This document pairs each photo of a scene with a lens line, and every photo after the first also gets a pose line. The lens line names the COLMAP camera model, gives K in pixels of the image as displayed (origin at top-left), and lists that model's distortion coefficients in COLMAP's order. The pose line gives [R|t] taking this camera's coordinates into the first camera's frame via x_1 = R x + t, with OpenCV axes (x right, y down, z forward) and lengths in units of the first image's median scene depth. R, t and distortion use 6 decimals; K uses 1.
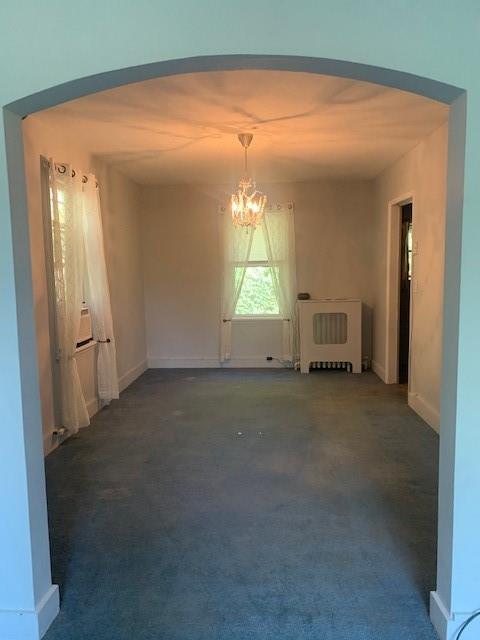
lens RADIAL K [[490.1, 0, 239.2], [0, 490.1, 331.1], [0, 0, 1]] dist [0.119320, -0.233157]
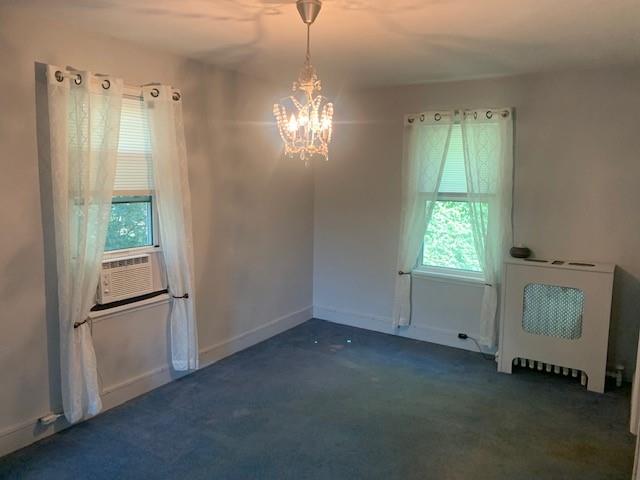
lens RADIAL K [[490.1, 0, 318.2], [0, 490.1, 236.0], [0, 0, 1]] dist [0.119320, -0.233157]
pose [[0.874878, 0.089550, -0.475994, 0.210100], [-0.090066, 0.995698, 0.021783, -0.082367], [0.475896, 0.023813, 0.879179, 0.308892]]
